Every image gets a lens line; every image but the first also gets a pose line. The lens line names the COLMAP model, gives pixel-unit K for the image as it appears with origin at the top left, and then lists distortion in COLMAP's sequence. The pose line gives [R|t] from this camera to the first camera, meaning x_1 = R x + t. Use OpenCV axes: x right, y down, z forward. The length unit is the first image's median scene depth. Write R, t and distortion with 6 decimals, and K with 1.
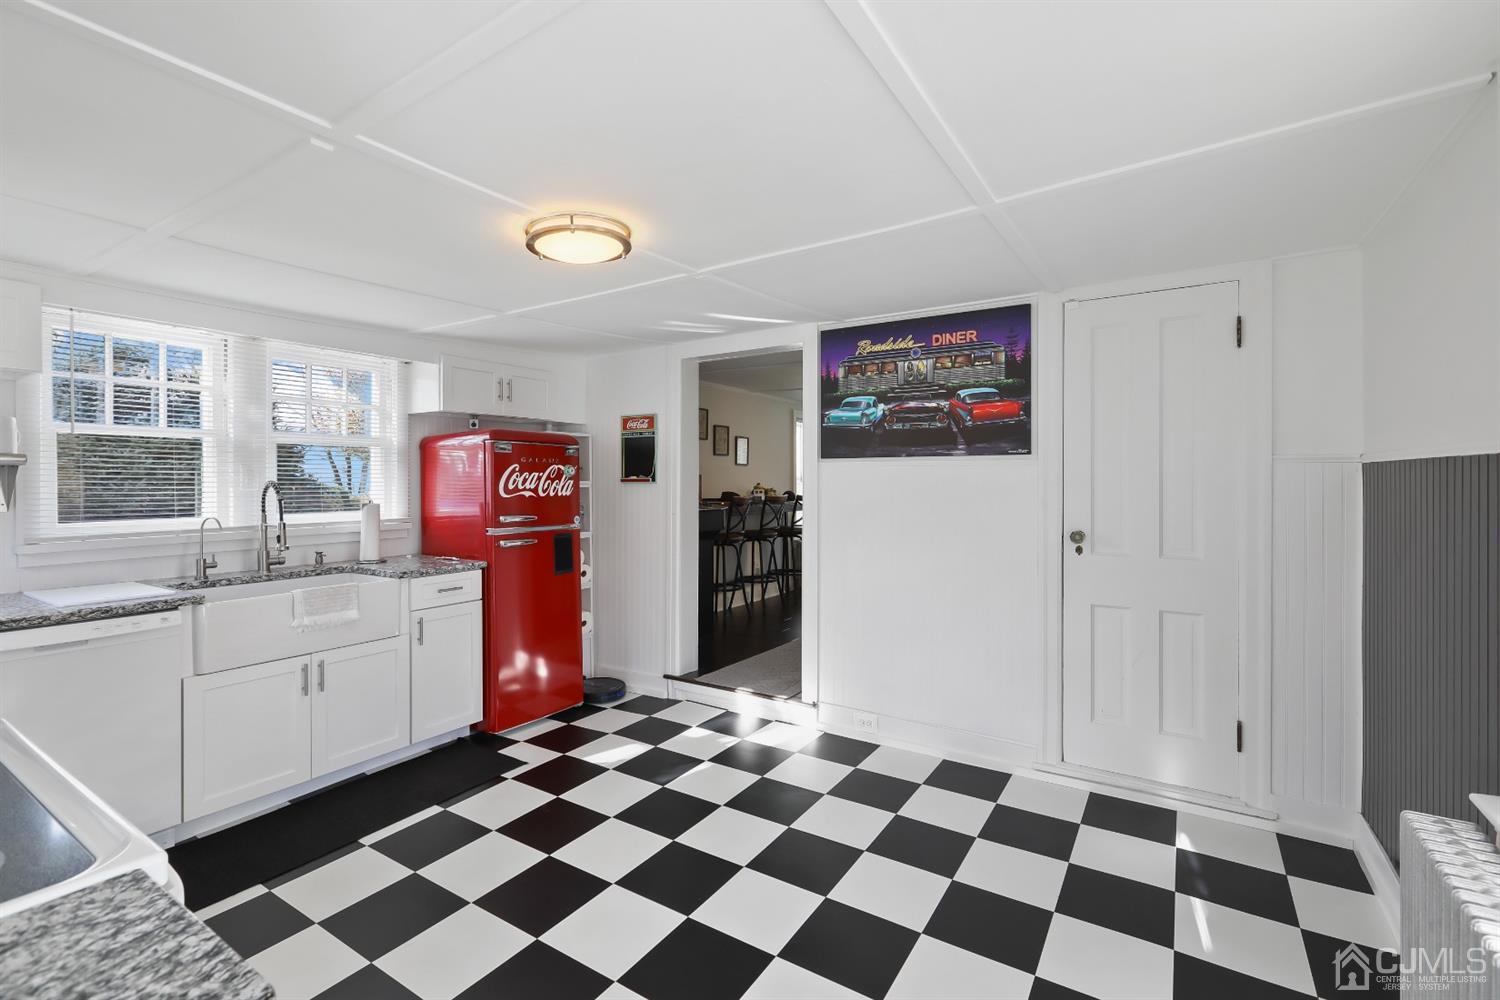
lens RADIAL K [[681.2, 0, 755.1], [0, 681.2, 485.9], [0, 0, 1]] dist [0.003146, 0.000541]
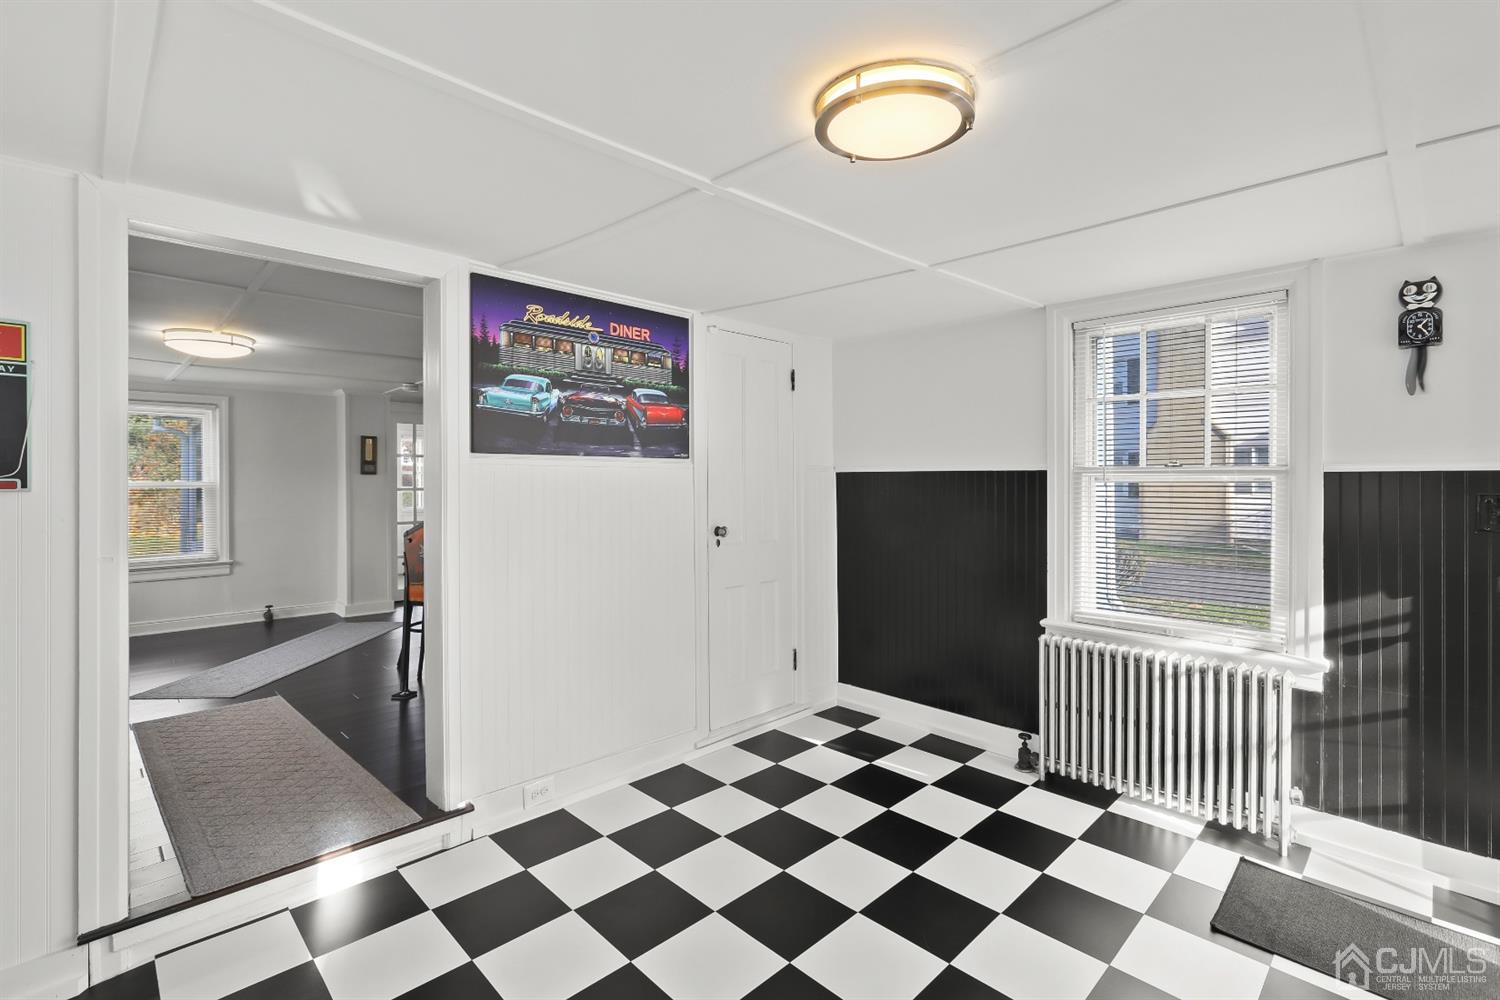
lens RADIAL K [[681.2, 0, 755.7], [0, 681.2, 487.6], [0, 0, 1]] dist [0.003146, 0.000541]
pose [[0.223534, -0.007174, 0.974670, -0.571114], [0.012418, 0.999913, 0.004512, -0.003862], [-0.974617, 0.011095, 0.223604, 0.603597]]
